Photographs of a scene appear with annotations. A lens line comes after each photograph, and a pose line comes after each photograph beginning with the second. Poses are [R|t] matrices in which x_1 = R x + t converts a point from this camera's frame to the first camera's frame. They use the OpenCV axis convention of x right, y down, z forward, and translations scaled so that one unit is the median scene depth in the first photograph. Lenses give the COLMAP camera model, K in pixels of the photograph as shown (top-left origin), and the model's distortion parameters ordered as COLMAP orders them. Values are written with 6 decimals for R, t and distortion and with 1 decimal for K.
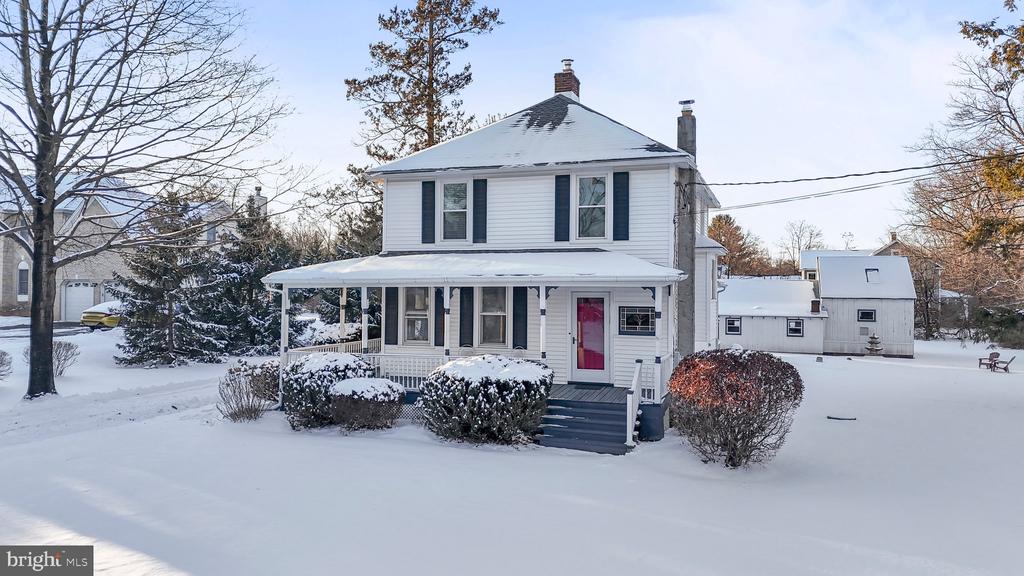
lens RADIAL K [[673.7, 0, 512.0], [0, 673.7, 288.0], [0, 0, 1]] dist [0.082129, -0.058410]
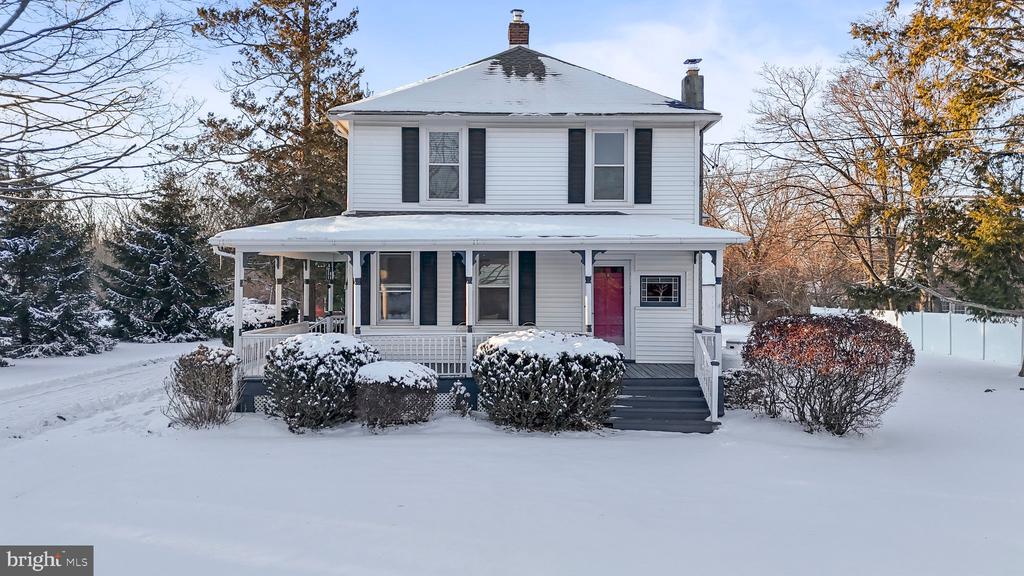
lens RADIAL K [[682.7, 0, 499.8], [0, 682.7, 292.3], [0, 0, 1]] dist [0.094145, -0.081857]
pose [[0.946355, -0.005286, 0.323085, -0.315113], [0.001358, 0.999922, 0.012383, 0.037005], [-0.323125, -0.011280, 0.946289, 0.174014]]
